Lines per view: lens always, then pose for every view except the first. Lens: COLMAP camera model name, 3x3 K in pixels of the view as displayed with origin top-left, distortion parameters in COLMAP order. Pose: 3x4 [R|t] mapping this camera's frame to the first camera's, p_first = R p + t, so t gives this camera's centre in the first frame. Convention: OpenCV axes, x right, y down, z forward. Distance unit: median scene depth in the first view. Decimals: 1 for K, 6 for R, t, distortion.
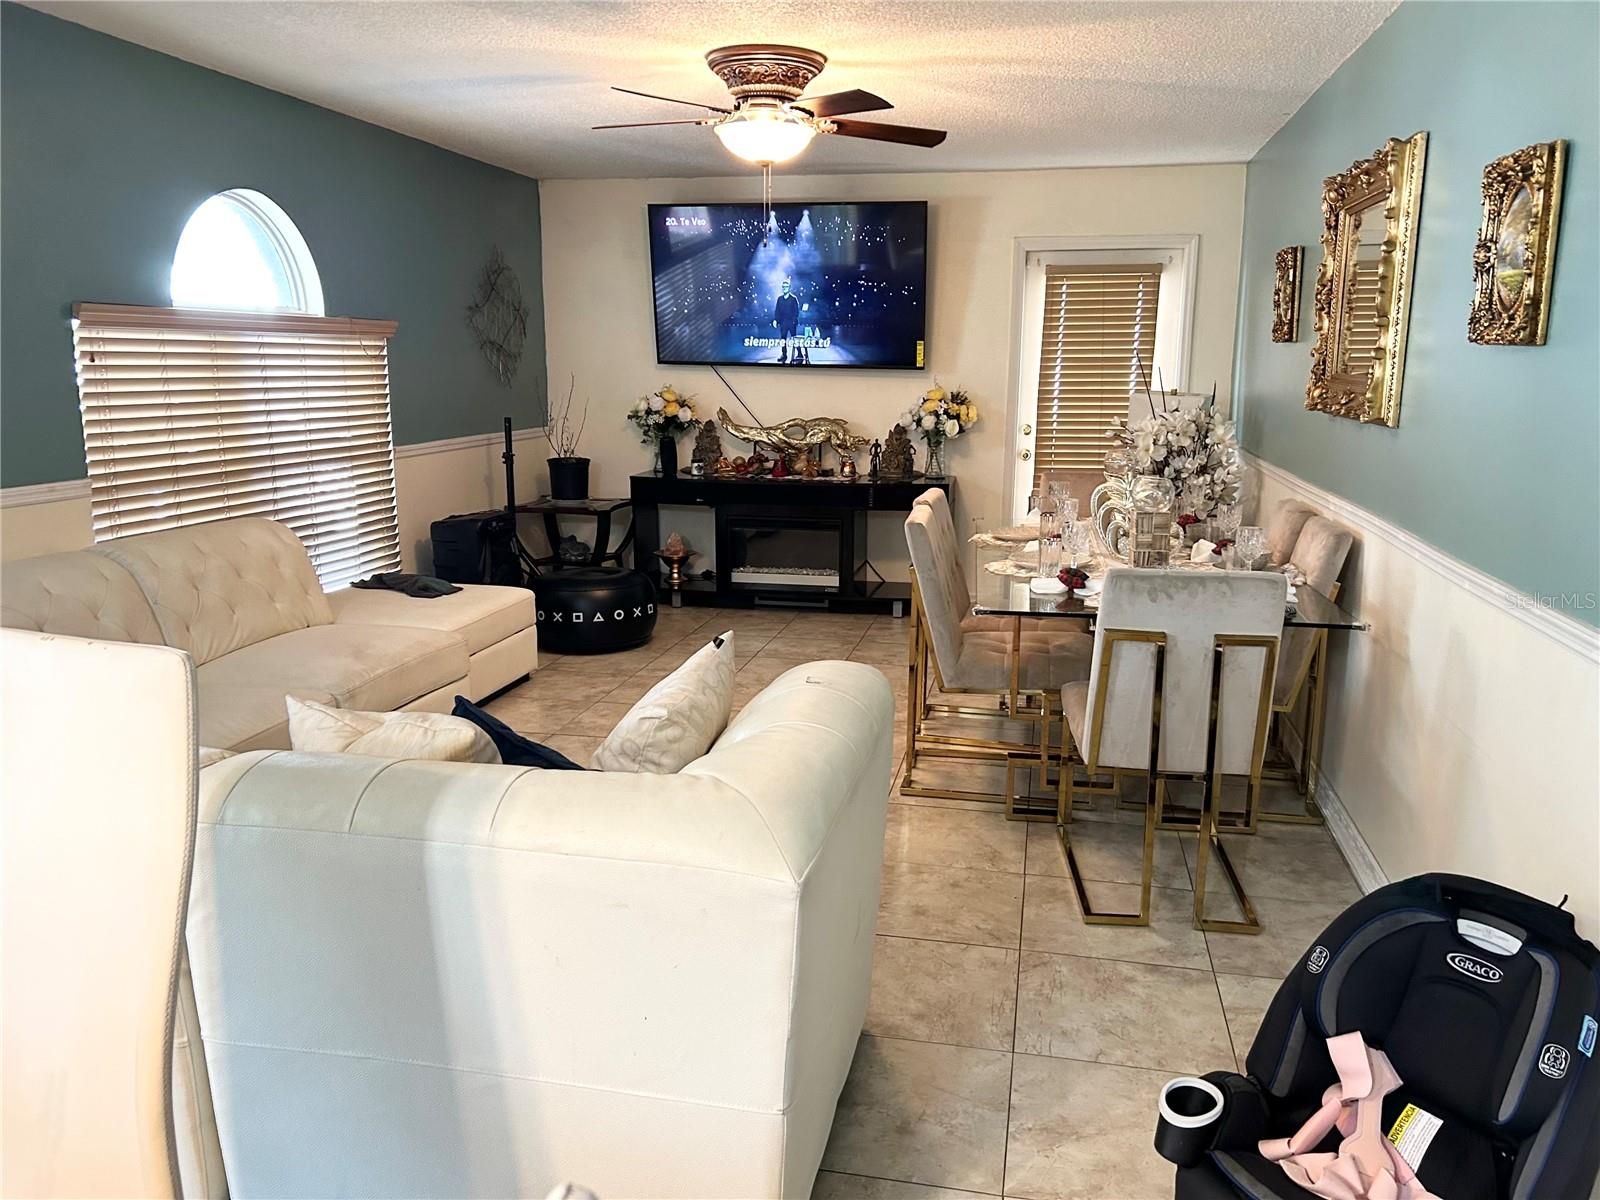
lens RADIAL K [[1242.2, 0, 793.9], [0, 1242.2, 595.7], [0, 0, 1]] dist [0.041955, -0.050079]
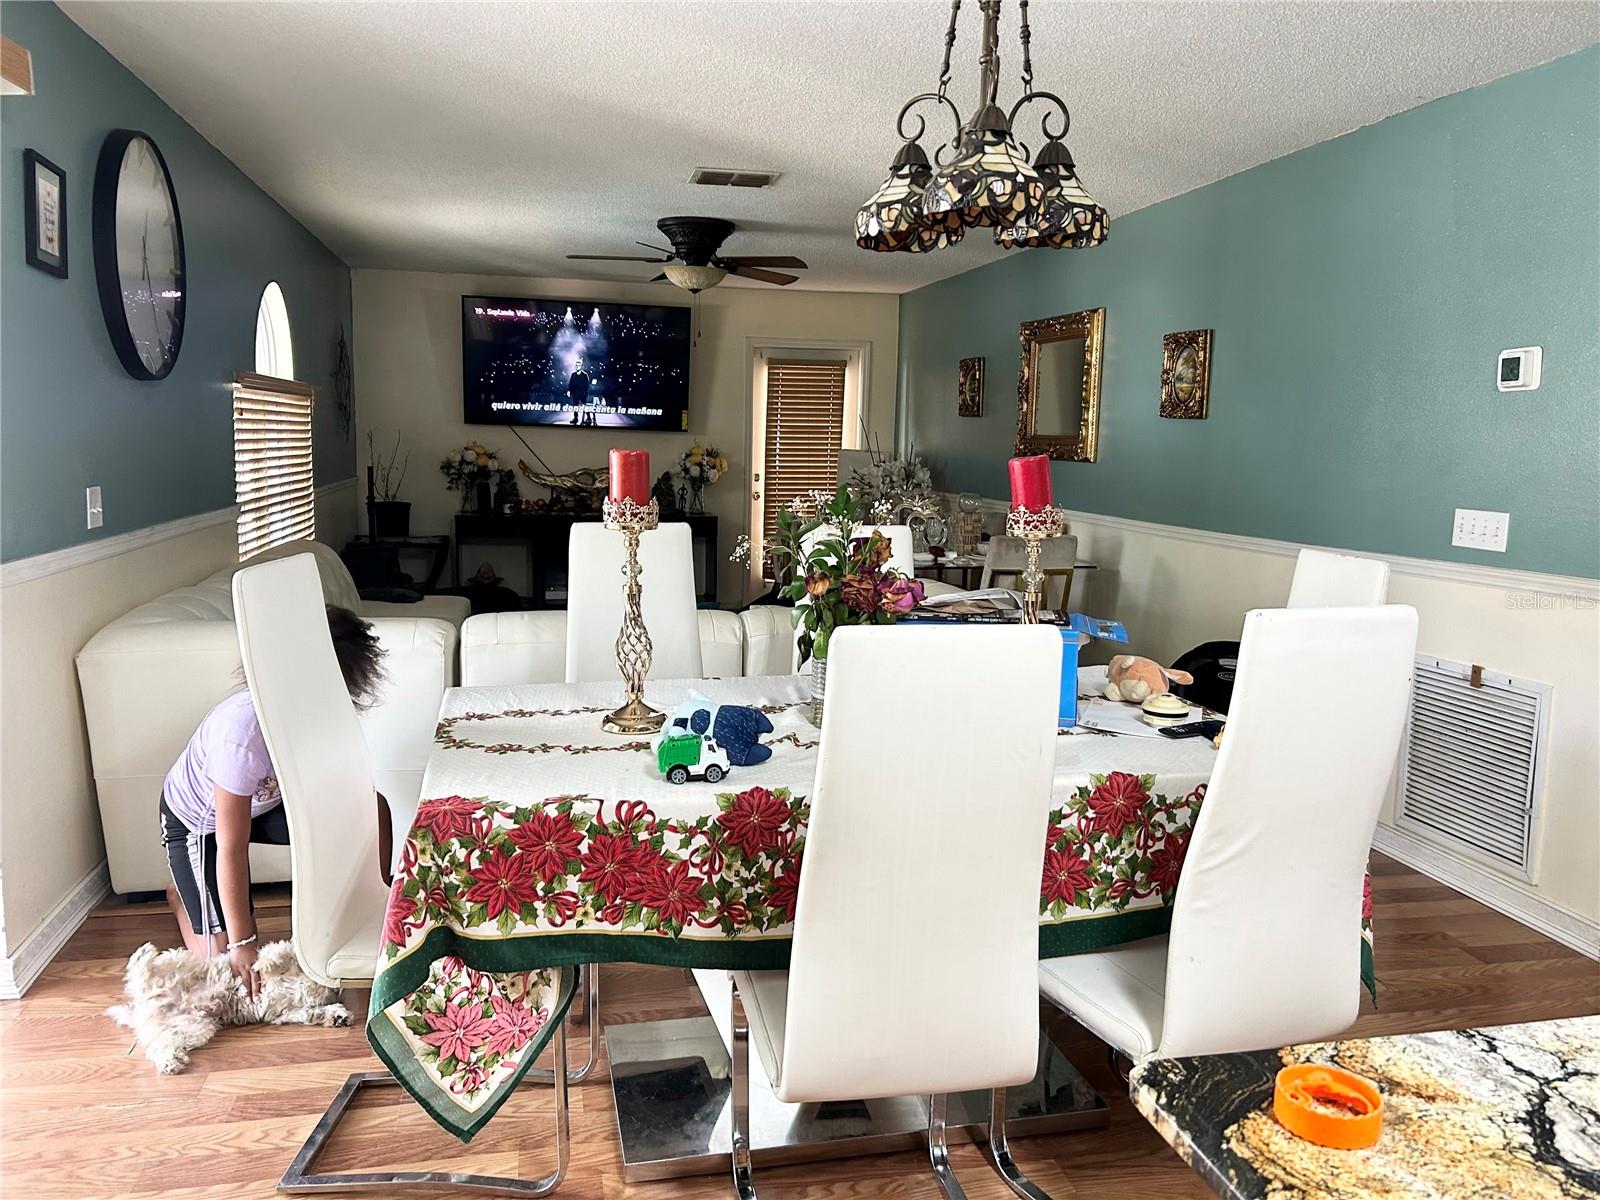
lens RADIAL K [[1242.2, 0, 800.9], [0, 1242.2, 603.6], [0, 0, 1]] dist [0.041955, -0.050079]
pose [[0.909364, -0.042566, 0.413818, -0.339554], [0.062853, 0.997390, -0.035526, 0.055271], [-0.411226, 0.058316, 0.909666, -0.241416]]
